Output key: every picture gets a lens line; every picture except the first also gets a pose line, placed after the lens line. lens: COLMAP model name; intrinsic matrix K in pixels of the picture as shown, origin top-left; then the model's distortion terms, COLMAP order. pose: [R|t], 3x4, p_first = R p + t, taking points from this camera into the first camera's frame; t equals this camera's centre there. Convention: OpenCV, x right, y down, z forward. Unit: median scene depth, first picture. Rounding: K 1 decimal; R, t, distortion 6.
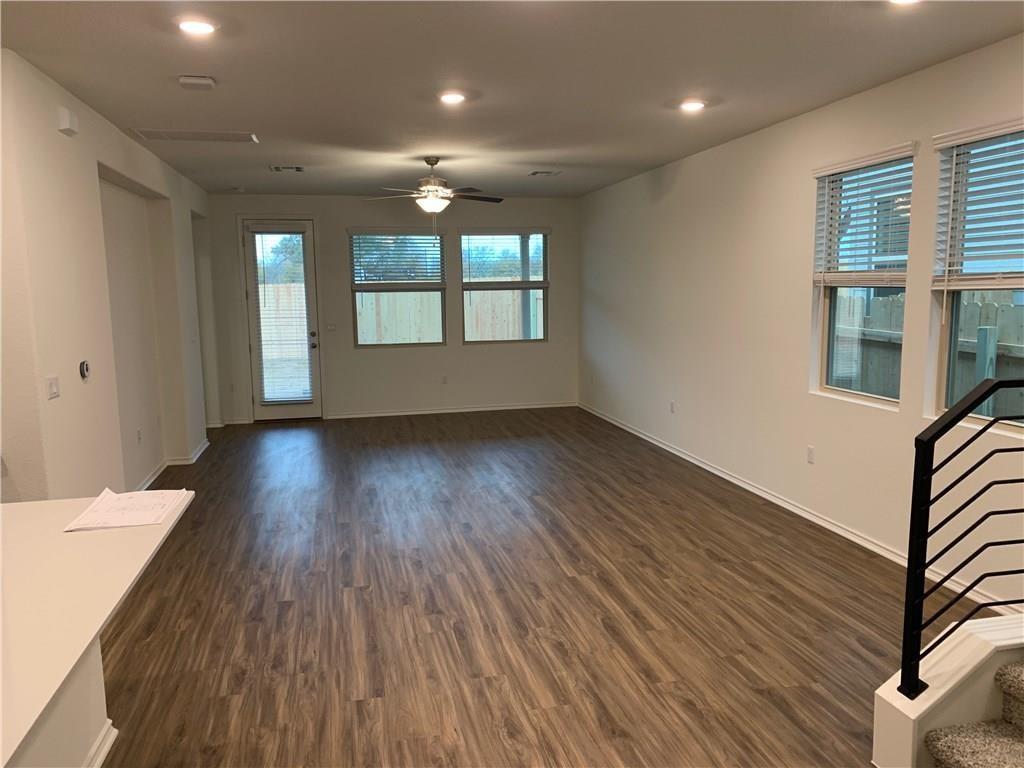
lens RADIAL K [[773.3, 0, 512.0], [0, 773.3, 384.0], [0, 0, 1]] dist [0.002806, -0.000934]
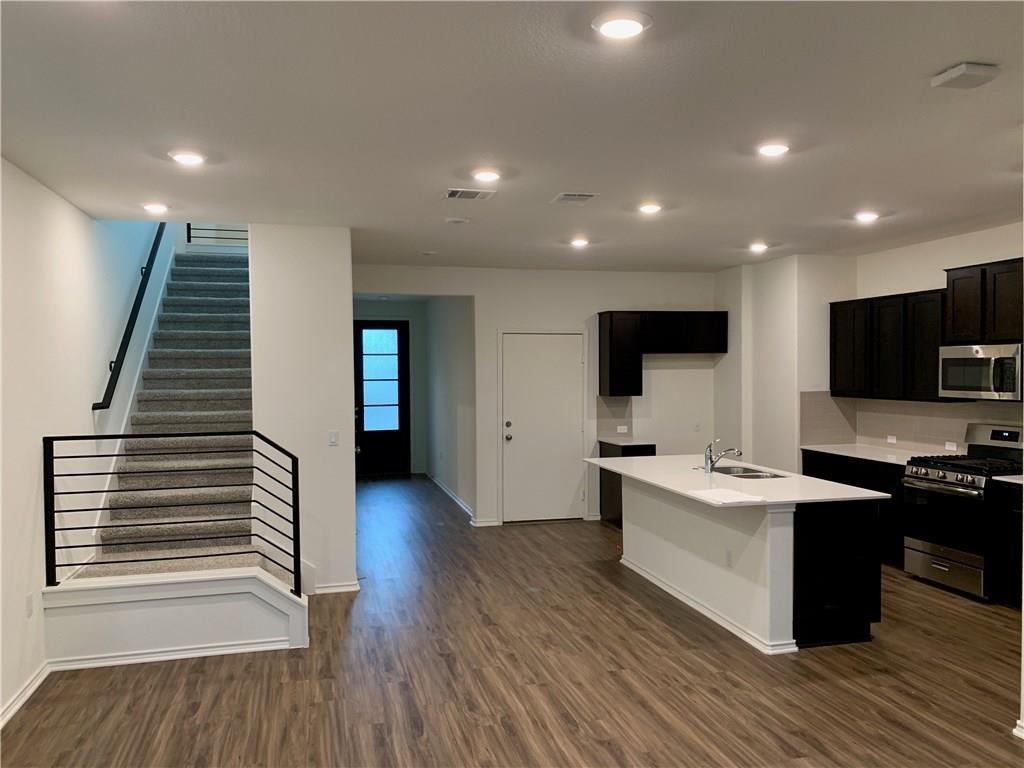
lens RADIAL K [[773.3, 0, 512.0], [0, 773.3, 384.0], [0, 0, 1]] dist [0.002806, -0.000934]
pose [[-0.999264, 0.026133, -0.028063, 0.022839], [0.021796, 0.989181, 0.145069, -0.248456], [0.031550, 0.144351, -0.989023, 1.873285]]
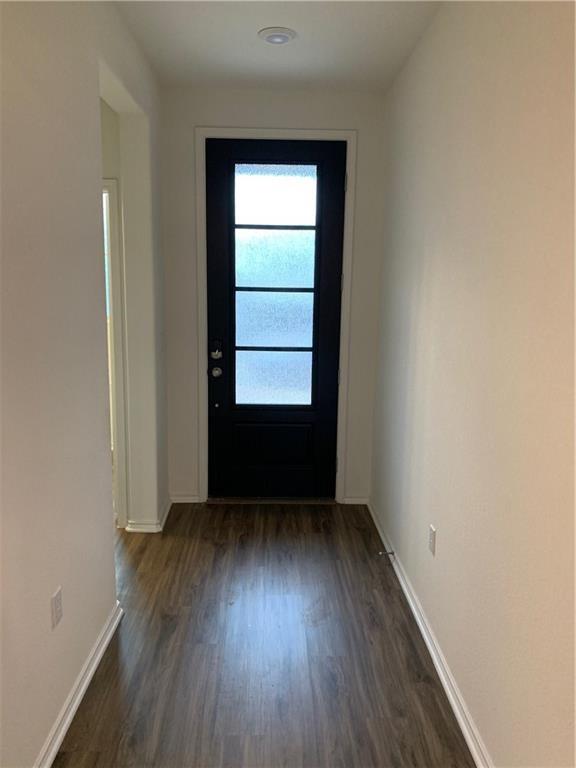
lens RADIAL K [[580.0, 0, 288.0], [0, 580.0, 384.0], [0, 0, 1]] dist [0.002806, -0.000934]
pose [[-0.980588, -0.032443, 0.193378, 0.040120], [0.022852, 0.960588, 0.277036, -0.224441], [-0.194744, 0.276077, -0.941199, 1.706027]]
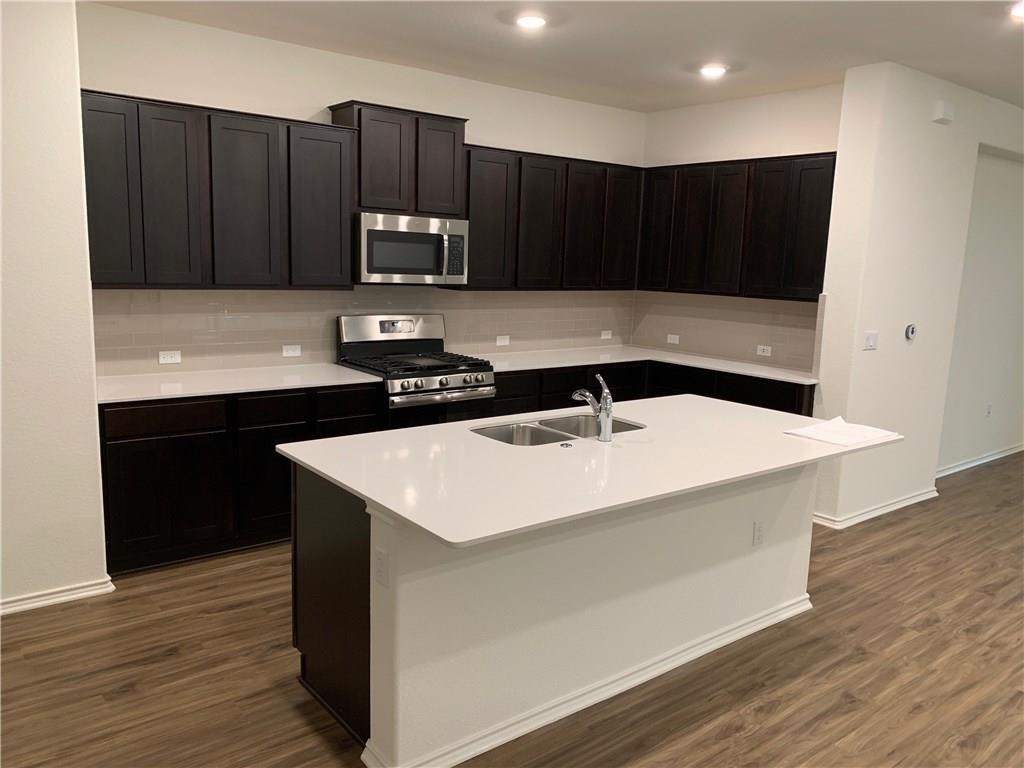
lens RADIAL K [[773.3, 0, 512.0], [0, 773.3, 384.0], [0, 0, 1]] dist [0.002806, -0.000934]
pose [[0.419246, 0.173870, -0.891068, 0.267689], [-0.152078, 0.981071, 0.119880, 0.010865], [0.895045, 0.085253, 0.437752, -0.019688]]
